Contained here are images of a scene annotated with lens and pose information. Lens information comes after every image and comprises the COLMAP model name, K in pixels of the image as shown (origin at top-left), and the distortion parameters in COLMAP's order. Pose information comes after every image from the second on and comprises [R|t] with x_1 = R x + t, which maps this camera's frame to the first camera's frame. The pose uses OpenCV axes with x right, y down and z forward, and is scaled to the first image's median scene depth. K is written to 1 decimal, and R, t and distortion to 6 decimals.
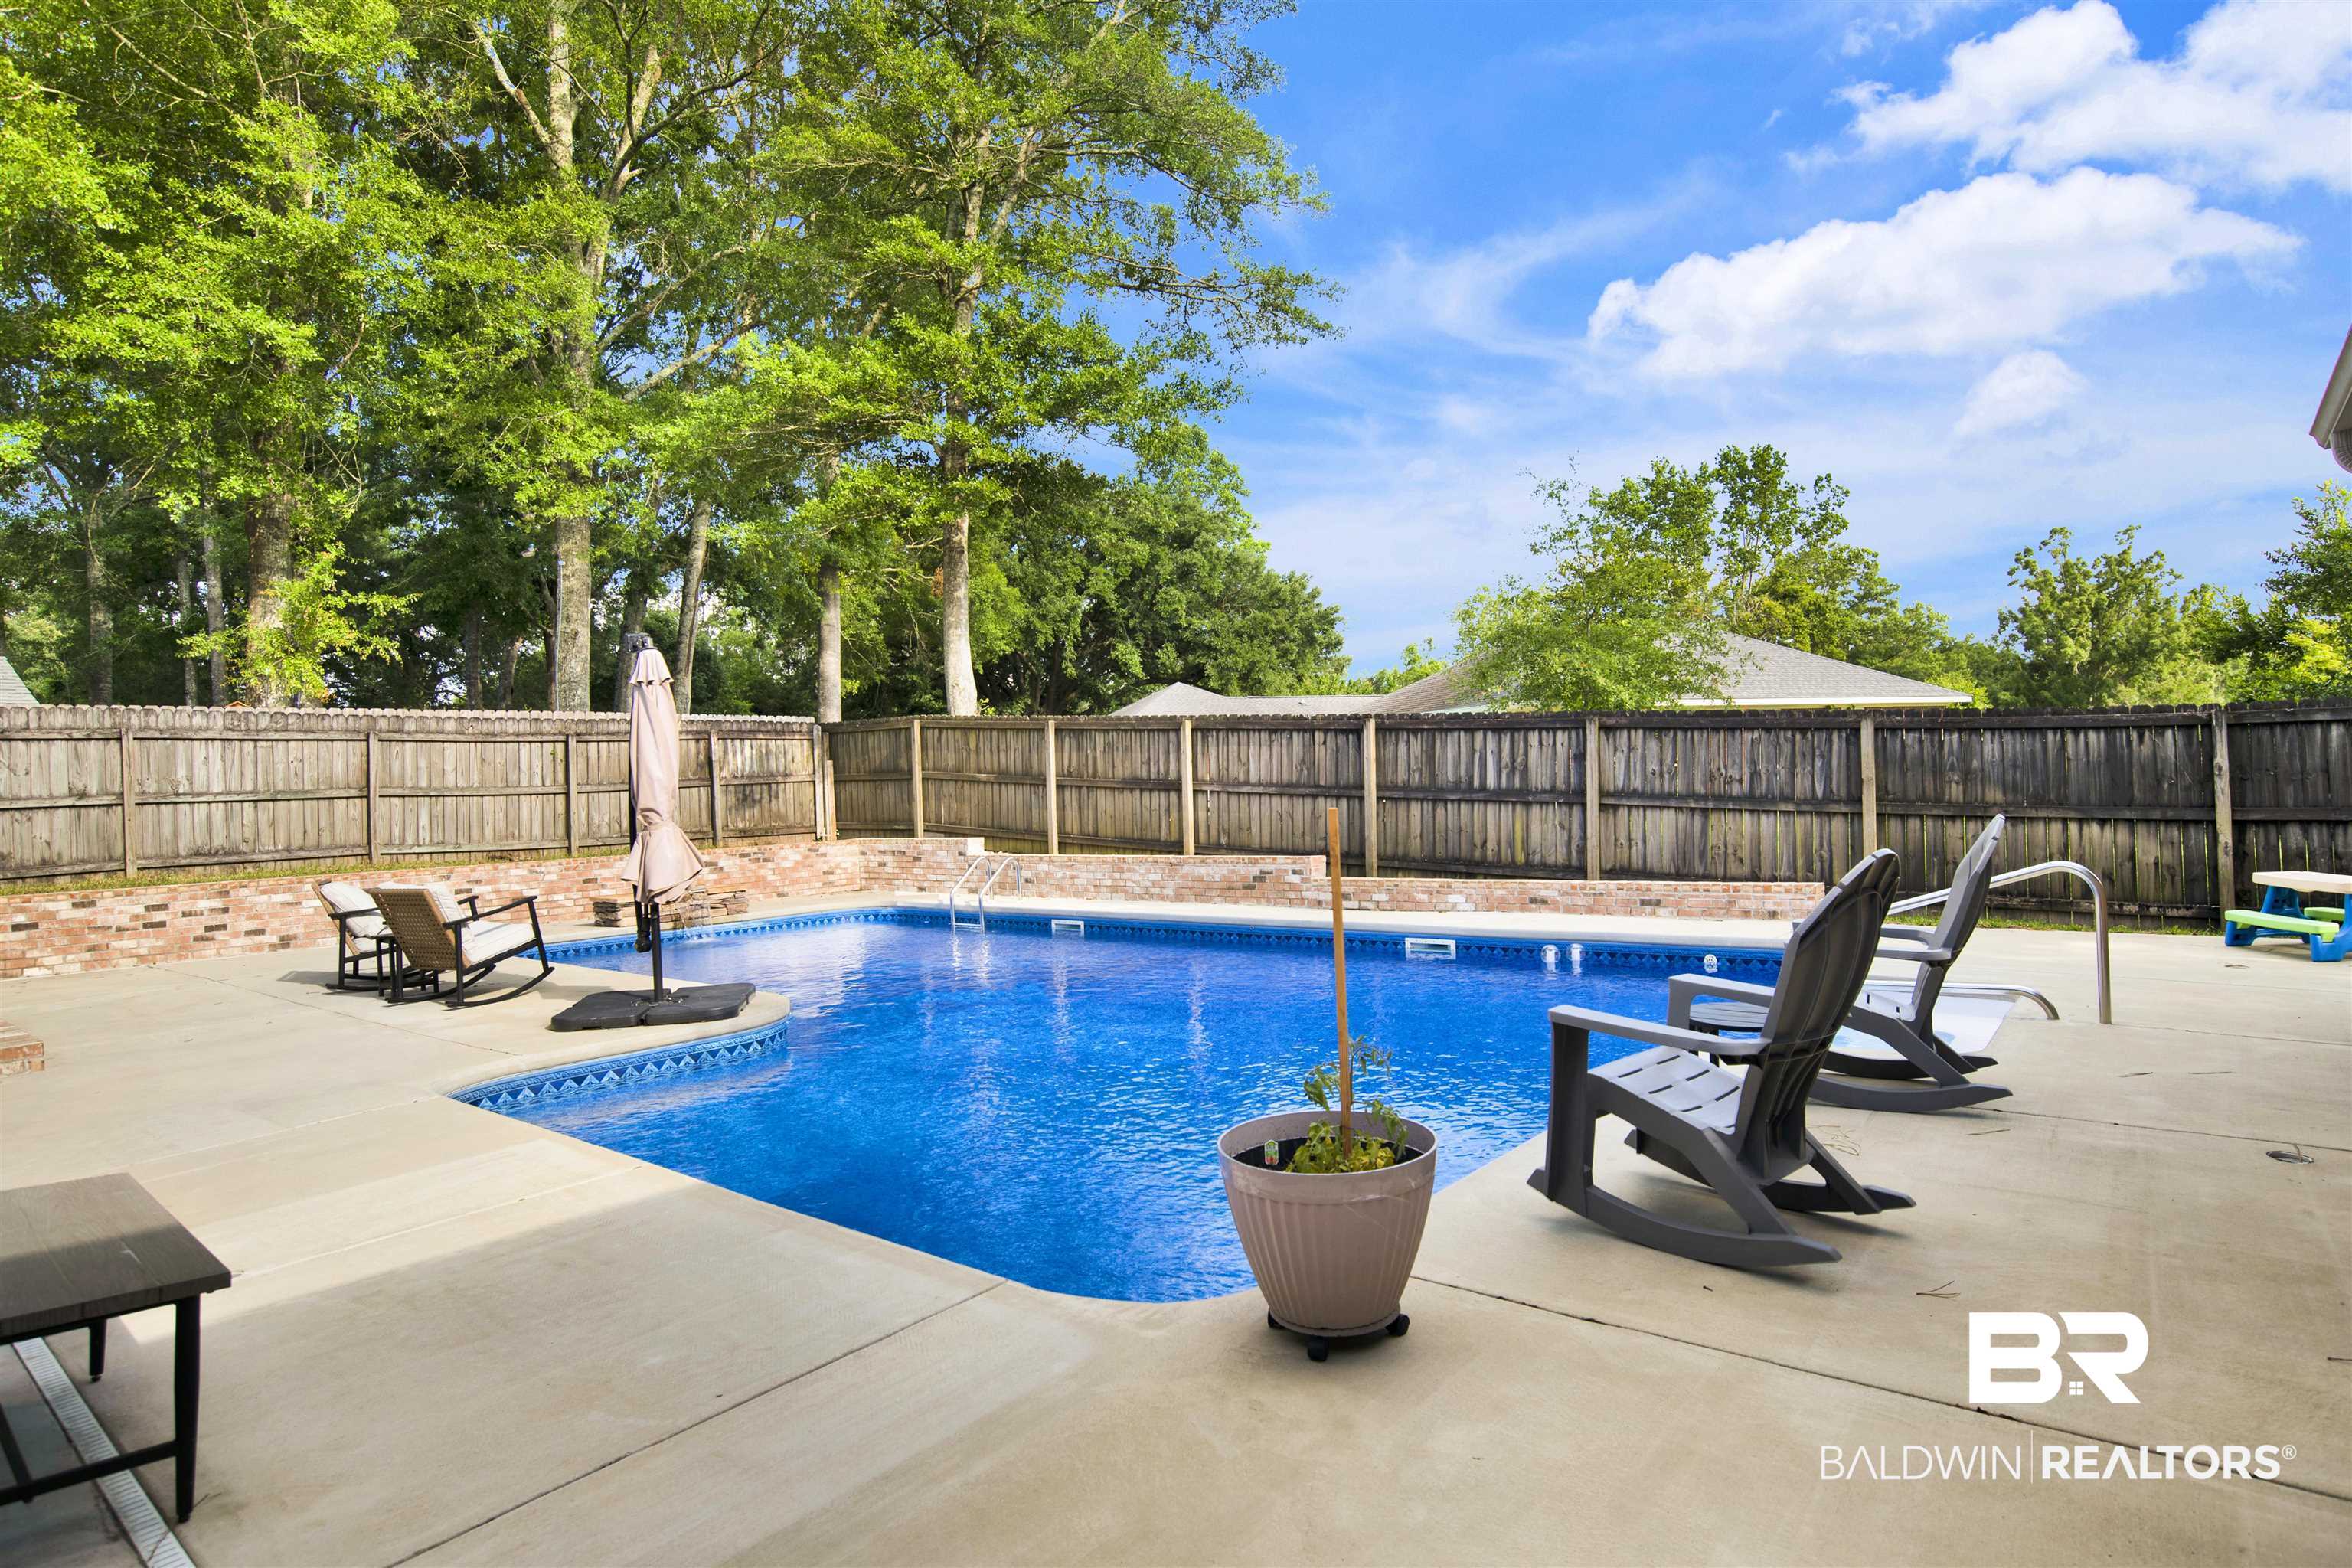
lens RADIAL K [[1270.4, 0, 1177.8], [0, 1270.4, 775.5], [0, 0, 1]] dist [-0.056703, 0.022021]
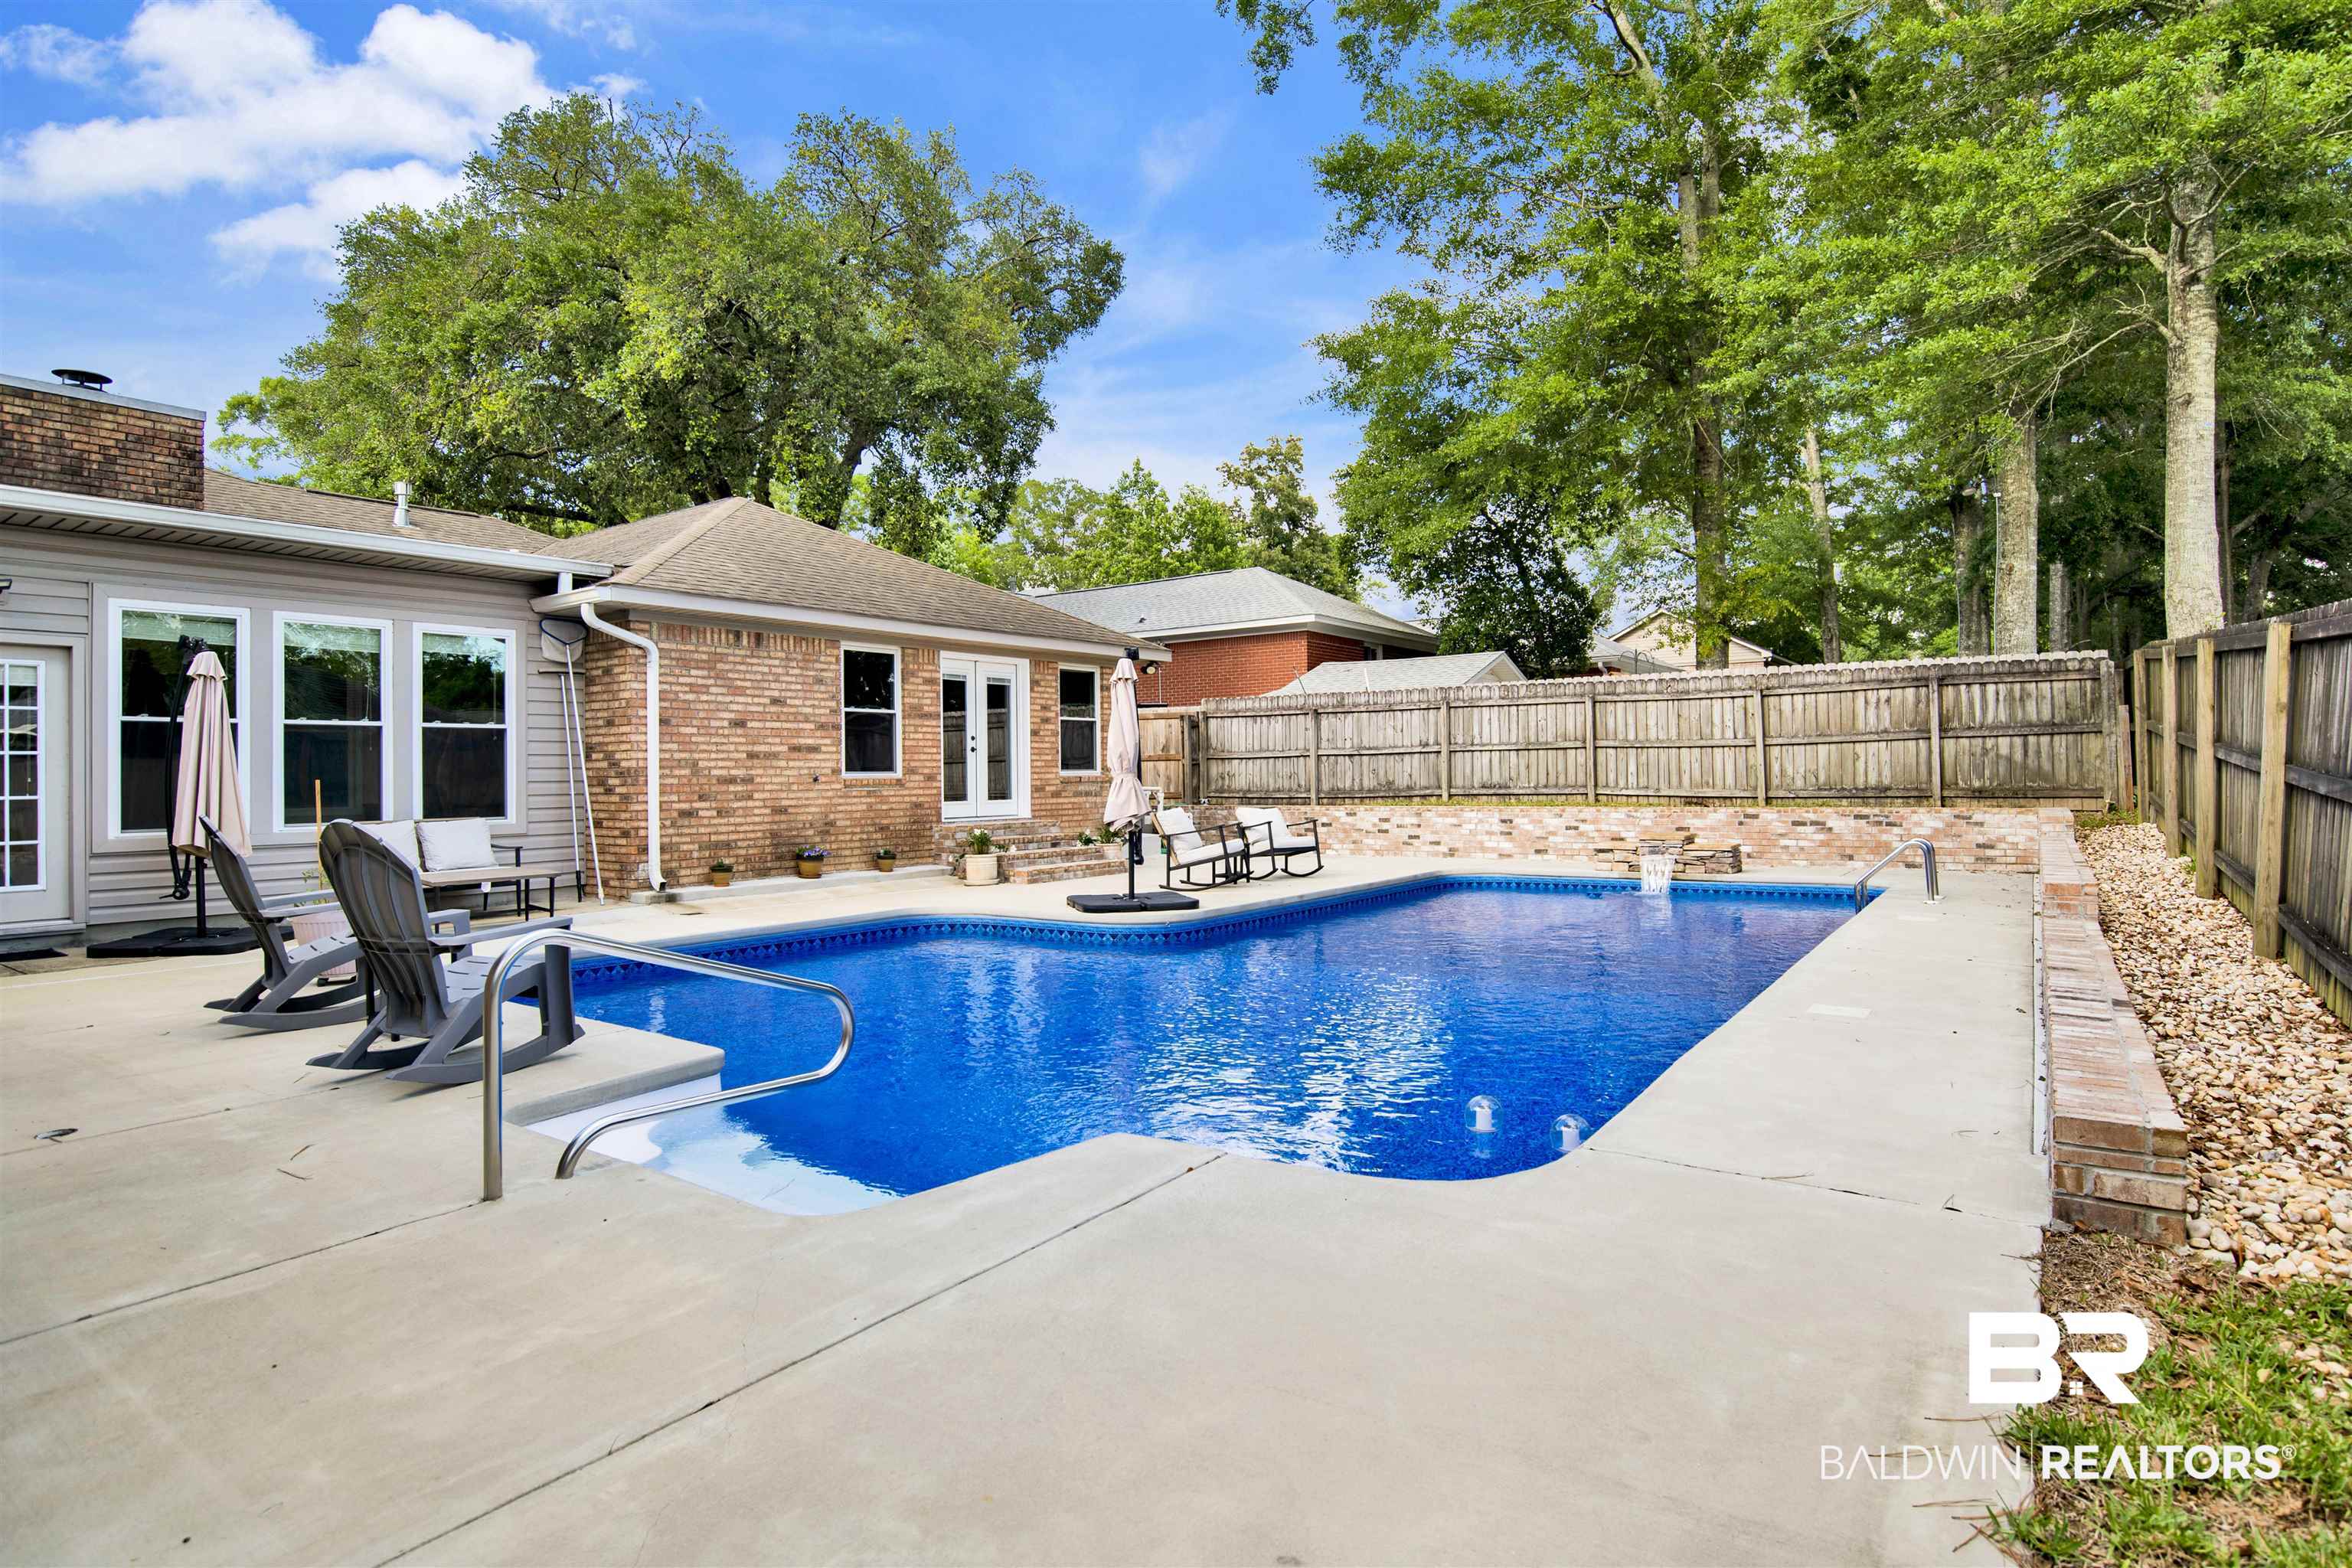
lens RADIAL K [[1270.4, 0, 1177.8], [0, 1270.4, 775.5], [0, 0, 1]] dist [-0.056703, 0.022021]
pose [[0.078744, 0.039020, -0.996131, 0.578440], [0.019147, 0.998990, 0.040645, -0.014256], [0.996711, -0.022273, 0.077917, 0.491755]]
